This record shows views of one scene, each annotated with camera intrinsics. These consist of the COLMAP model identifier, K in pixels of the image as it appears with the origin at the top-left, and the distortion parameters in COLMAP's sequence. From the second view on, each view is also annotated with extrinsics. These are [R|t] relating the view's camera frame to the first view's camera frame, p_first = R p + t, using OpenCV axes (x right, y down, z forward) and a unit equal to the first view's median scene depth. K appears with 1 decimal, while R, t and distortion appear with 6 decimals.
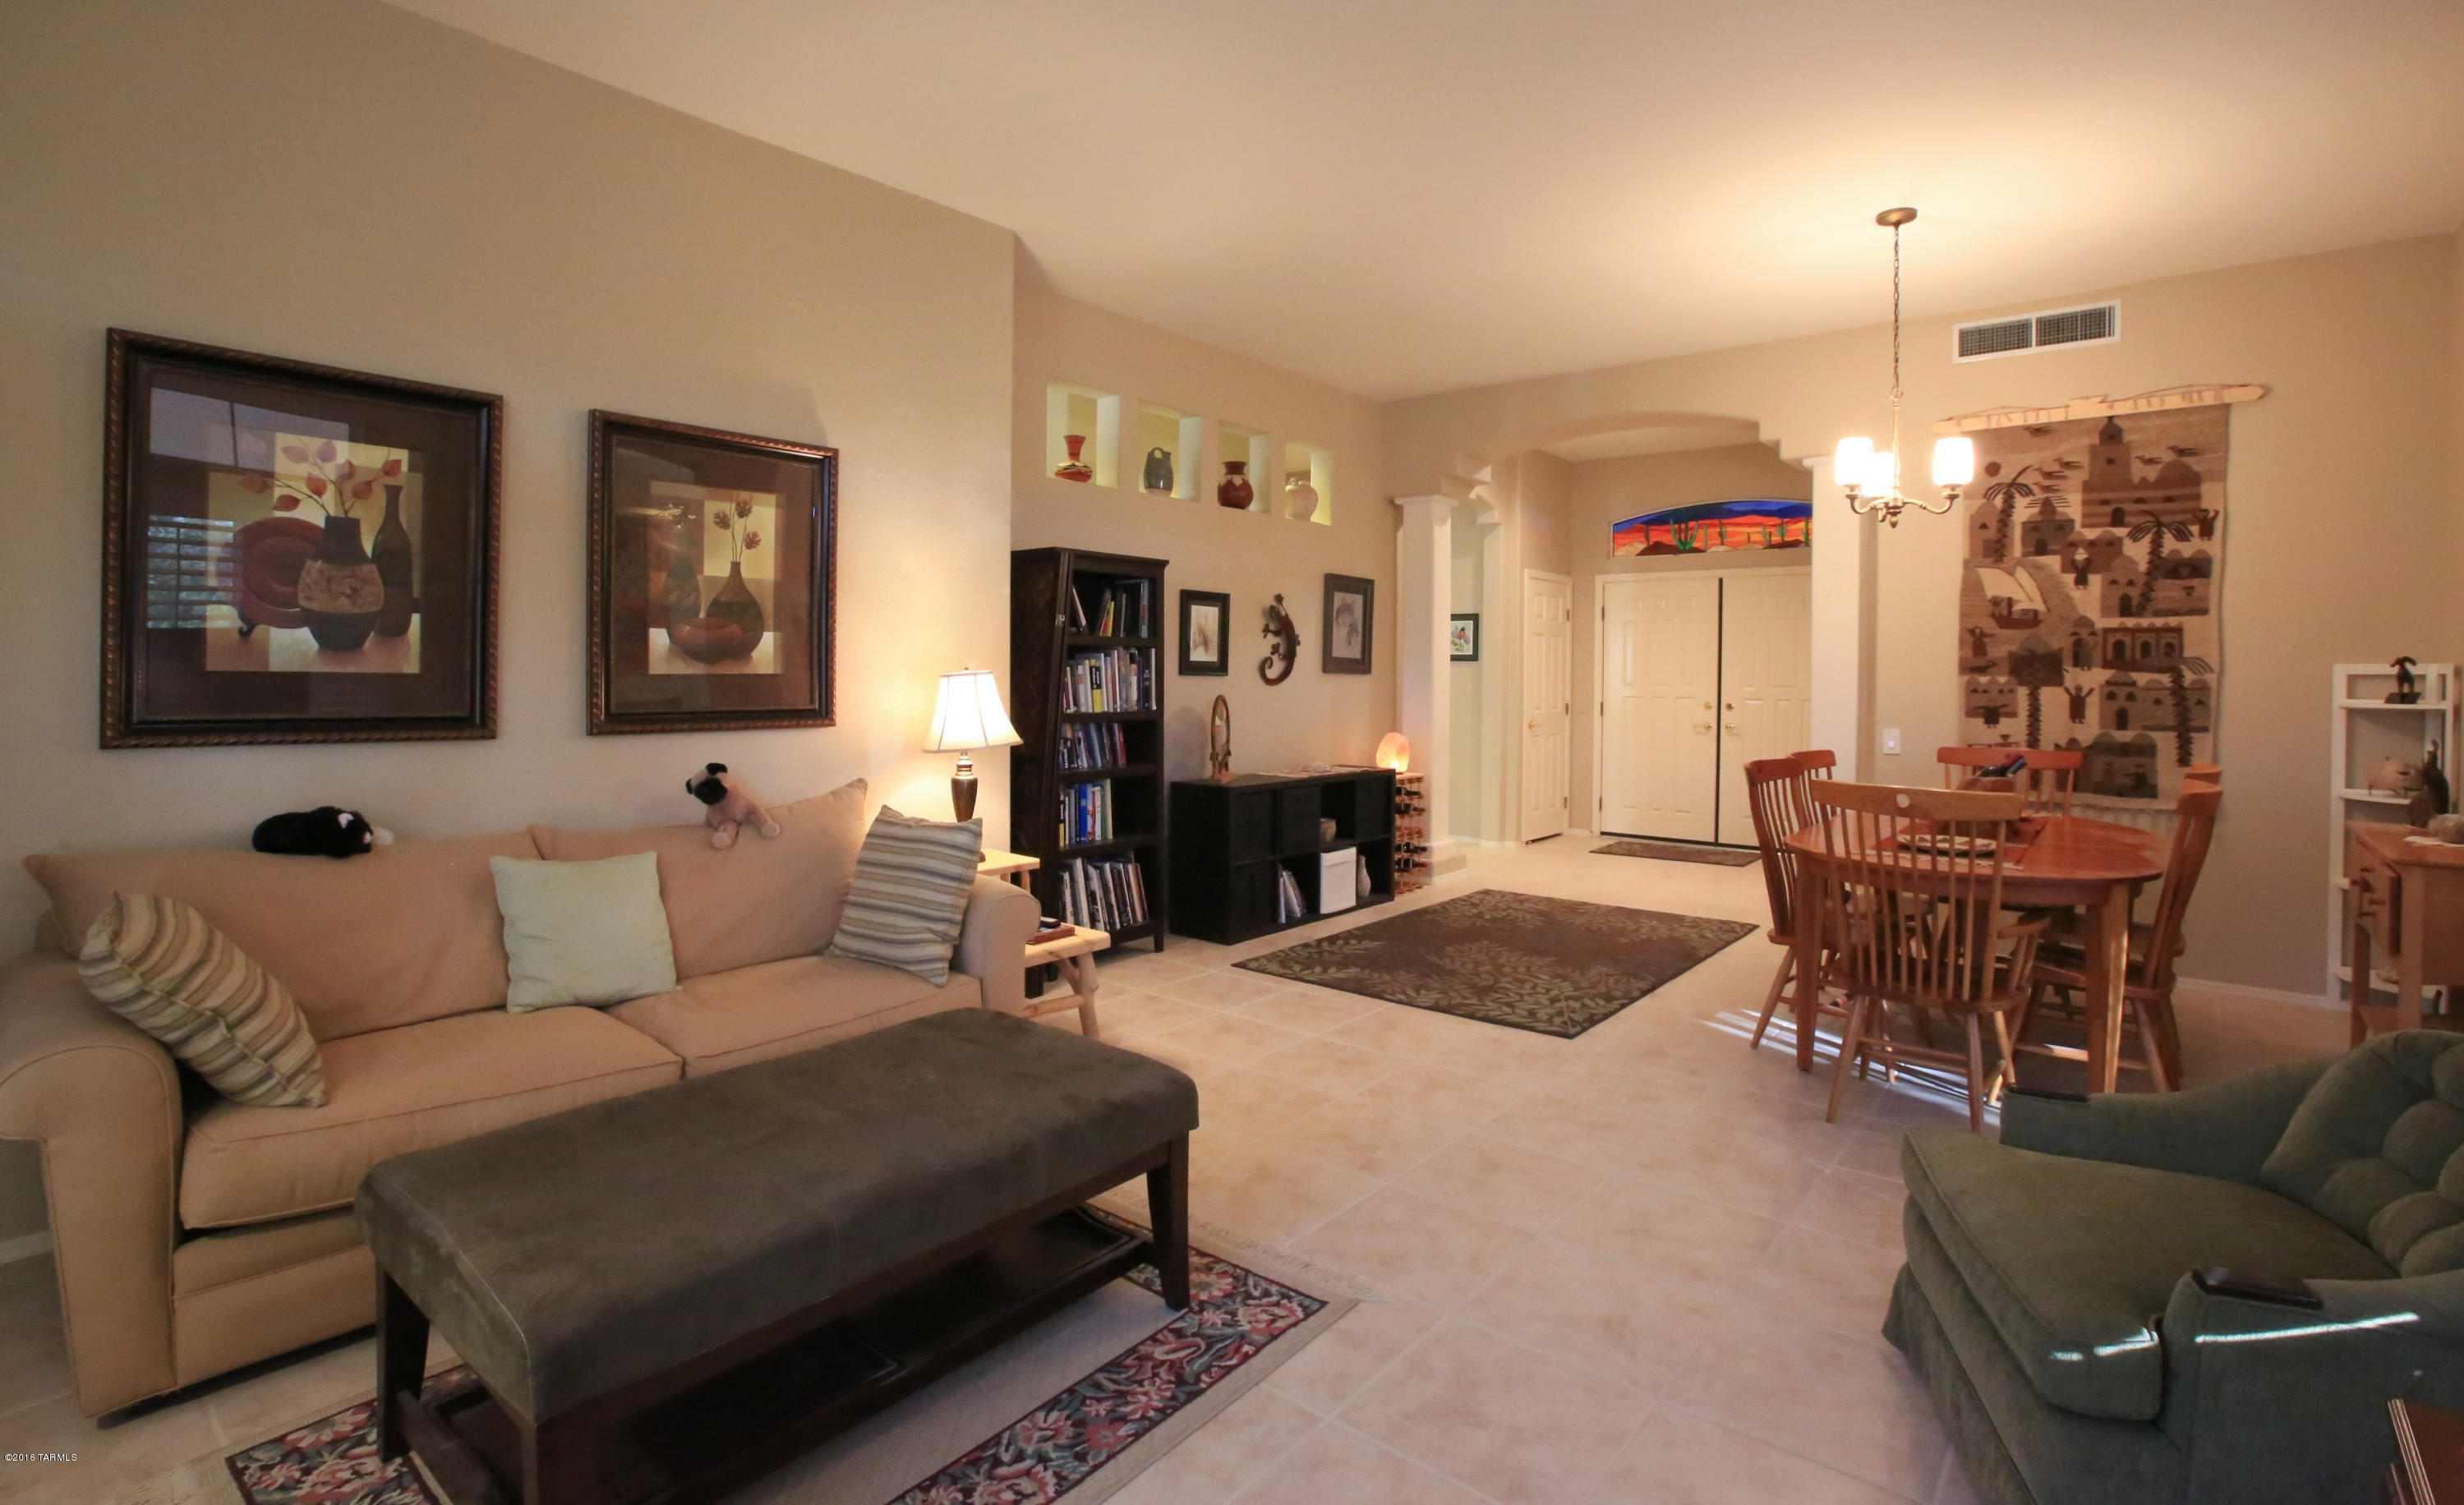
lens RADIAL K [[1132.5, 0, 1259.3], [0, 1132.5, 685.2], [0, 0, 1]] dist [-0.015045, 0.006439]
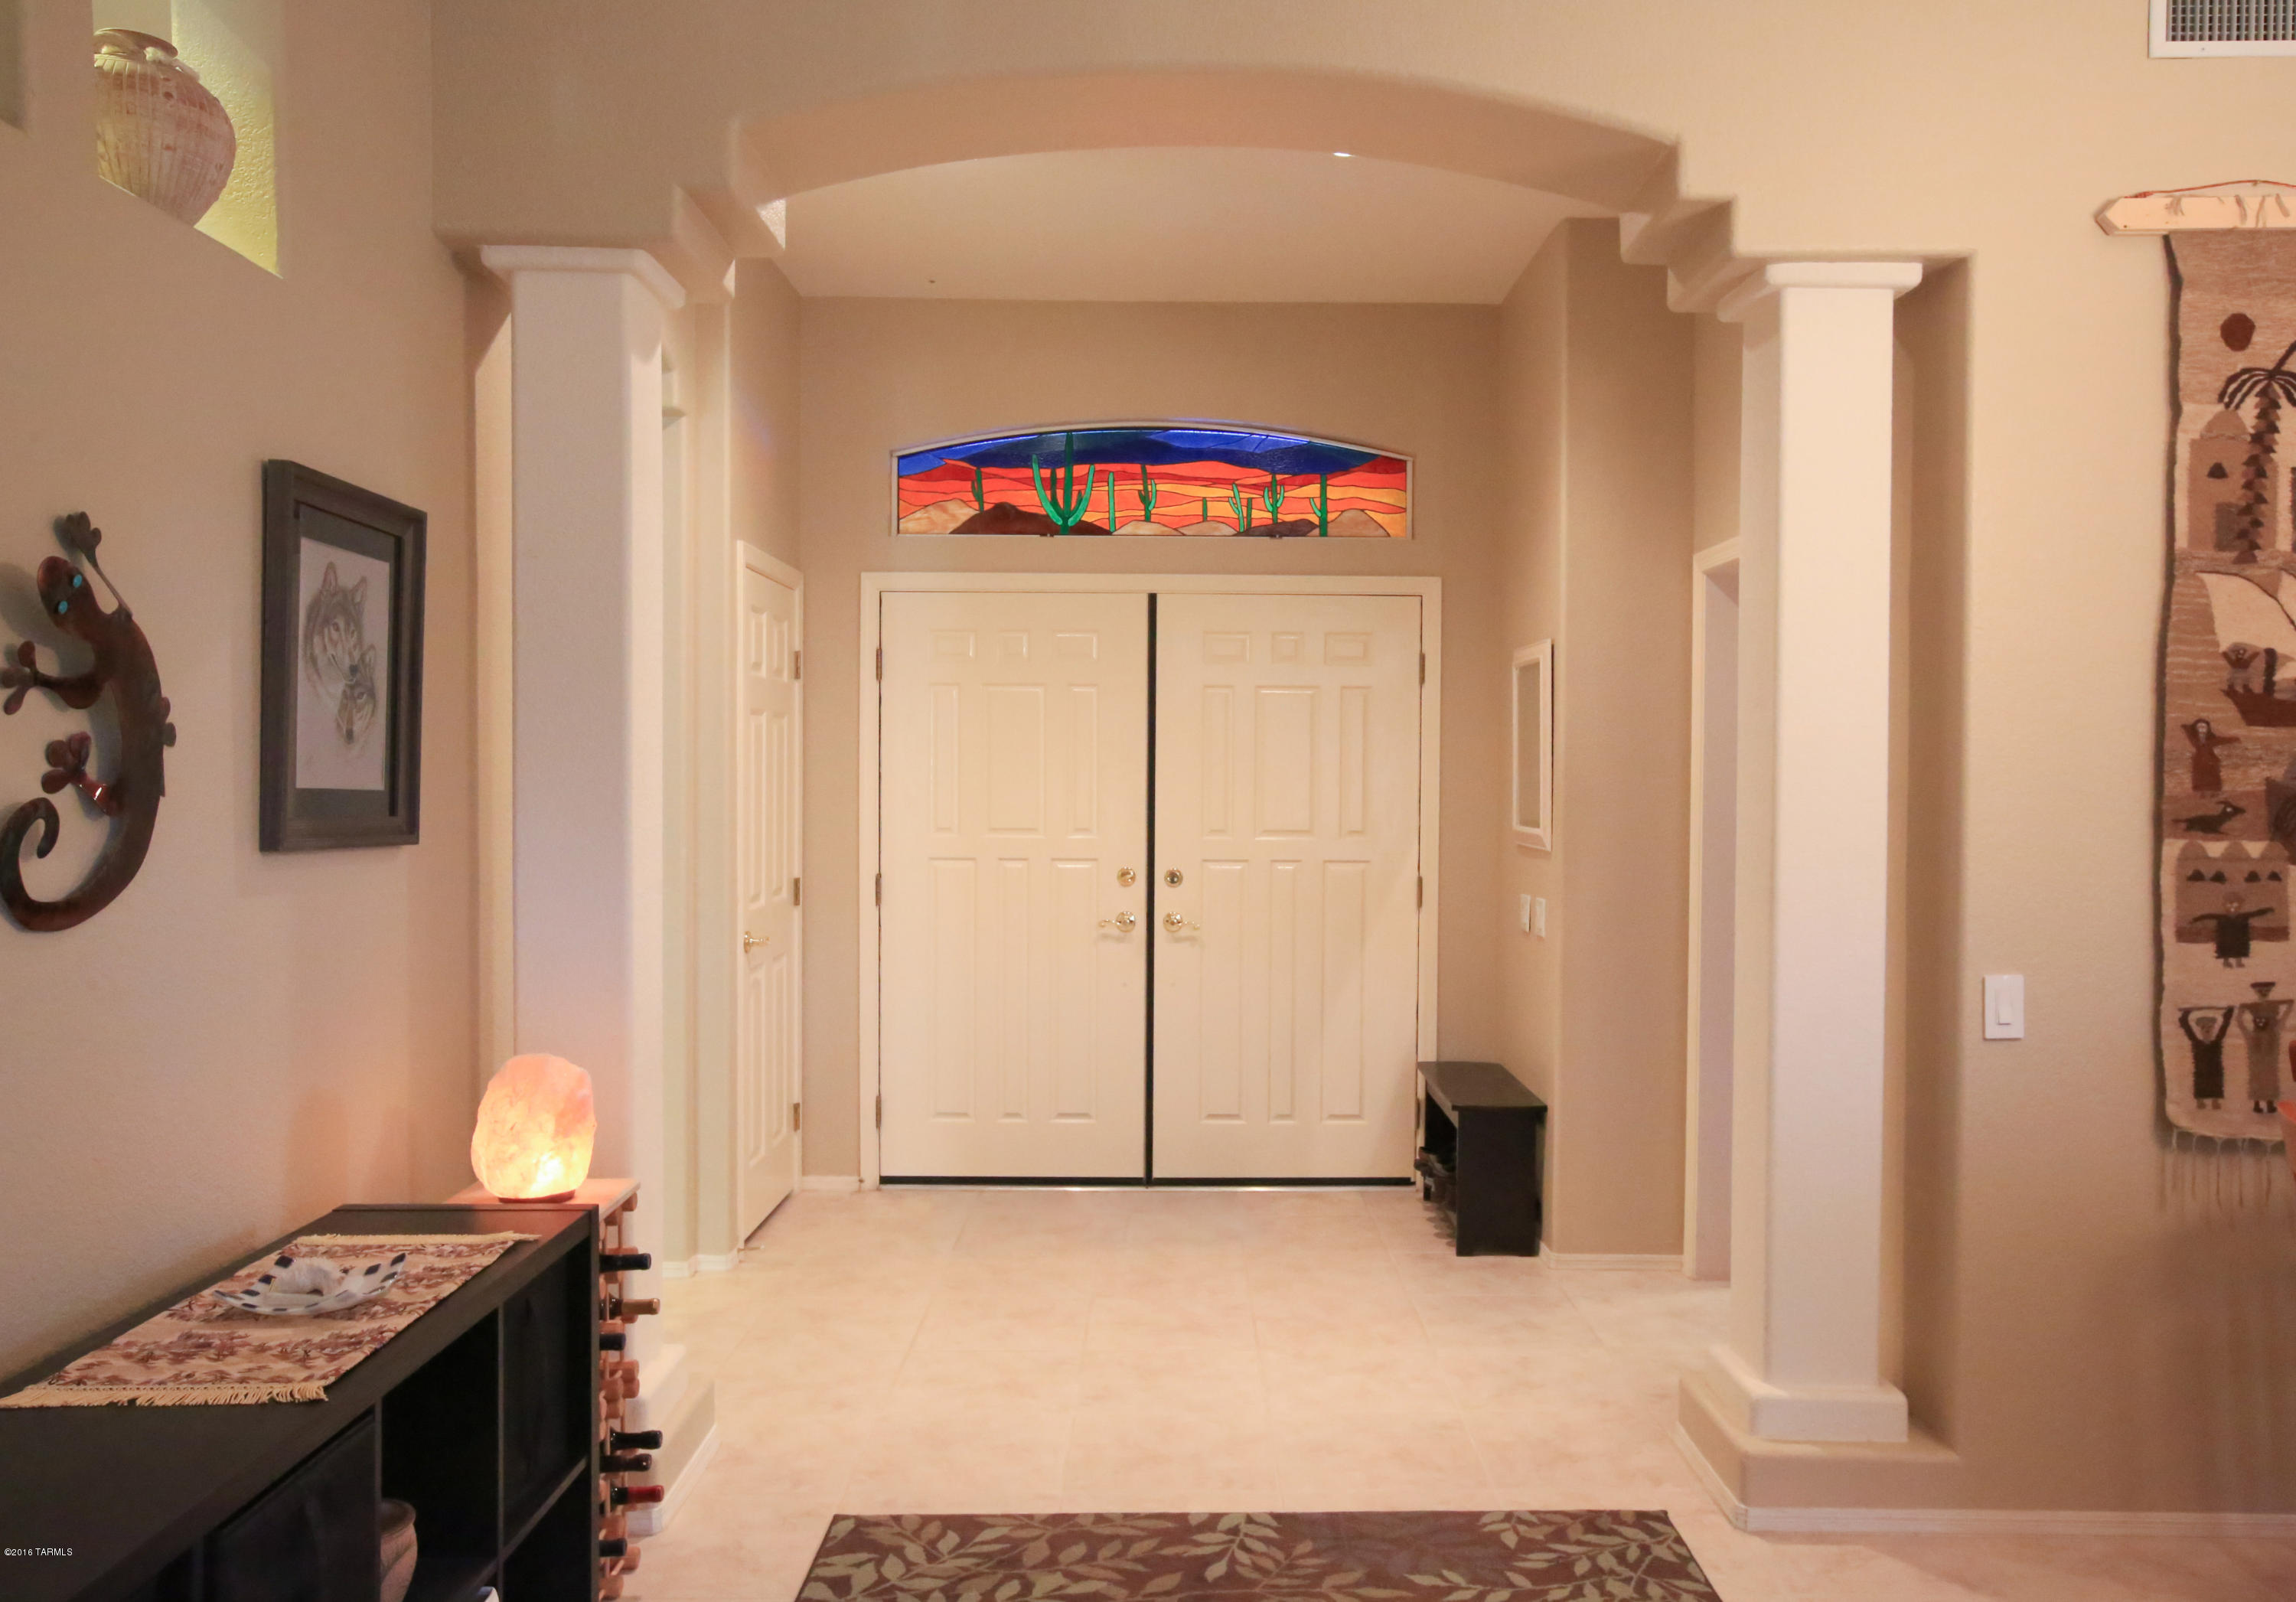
lens RADIAL K [[1780.2, 0, 1232.6], [0, 1780.2, 796.9], [0, 0, 1]] dist [0.005911, 0.036796]
pose [[0.766435, -0.013018, 0.642190, -0.033466], [0.009805, 0.999915, 0.008568, -0.024657], [-0.642247, -0.000270, 0.766498, 0.550495]]
